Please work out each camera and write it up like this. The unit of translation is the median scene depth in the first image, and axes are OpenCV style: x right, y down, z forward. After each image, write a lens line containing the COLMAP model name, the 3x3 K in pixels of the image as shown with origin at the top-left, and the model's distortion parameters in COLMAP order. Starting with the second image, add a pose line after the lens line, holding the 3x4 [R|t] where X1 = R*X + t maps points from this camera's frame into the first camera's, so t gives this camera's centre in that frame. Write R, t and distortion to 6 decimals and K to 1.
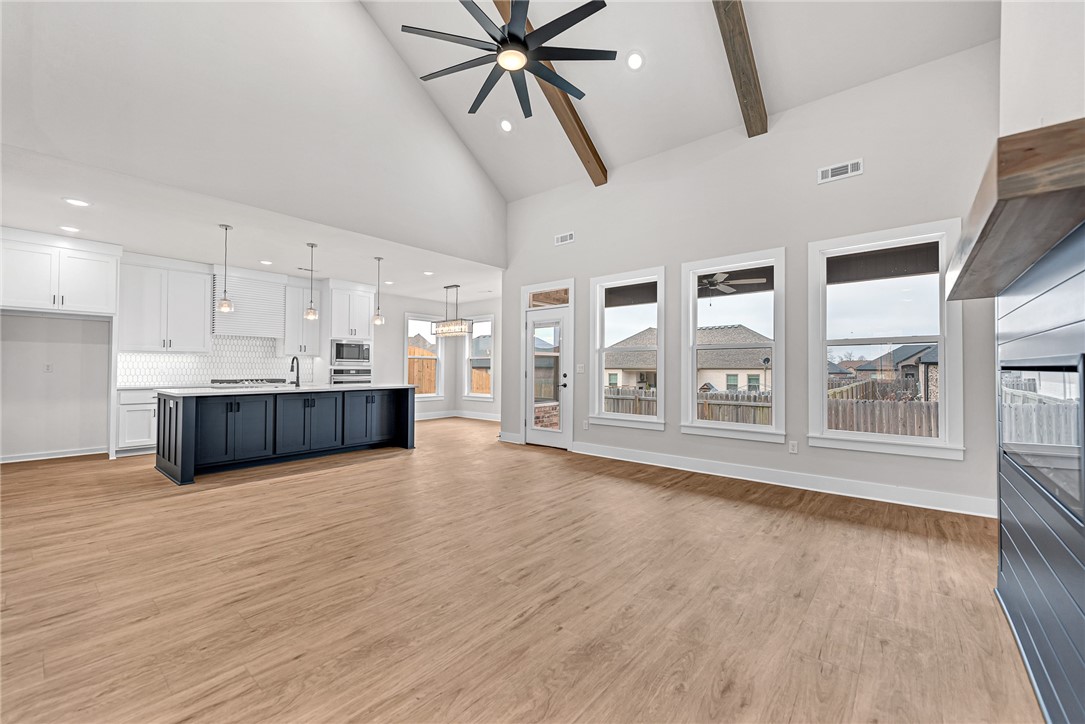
lens RADIAL K [[432.9, 0, 541.7], [0, 432.9, 365.0], [0, 0, 1]] dist [0.017470, -0.000872]
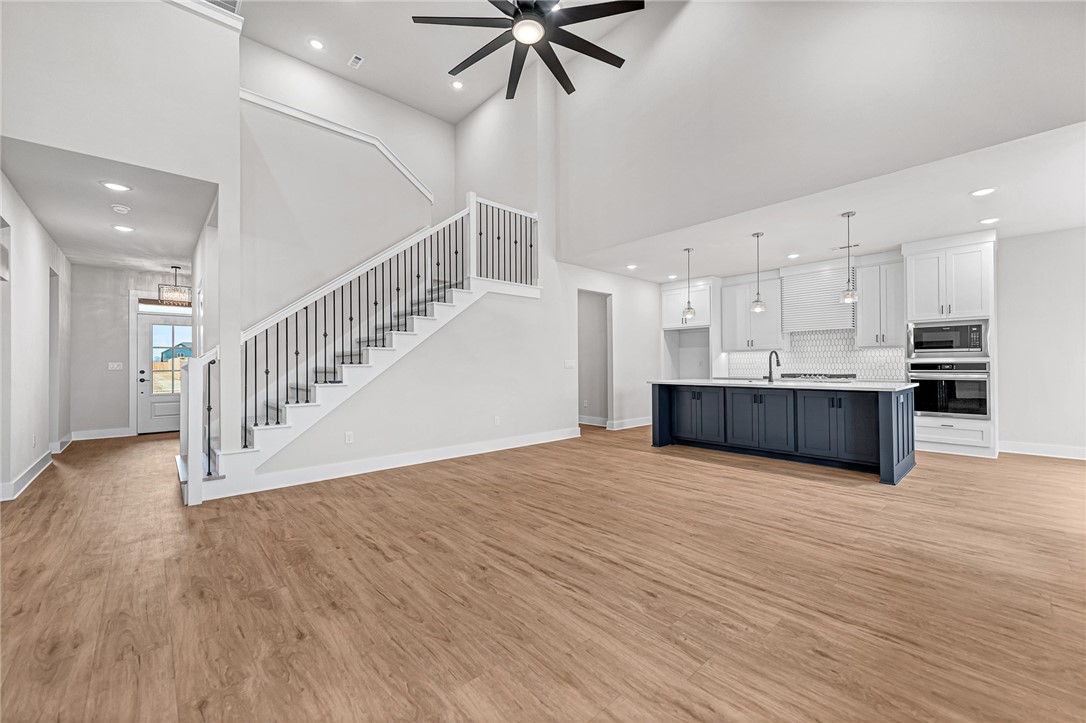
lens RADIAL K [[433.3, 0, 546.0], [0, 433.3, 361.9], [0, 0, 1]] dist [0.017470, -0.000872]
pose [[-0.125406, -0.007094, -0.992080, 0.807715], [0.014362, 0.999857, -0.008965, 0.011836], [0.992002, -0.015372, -0.125286, 1.093639]]
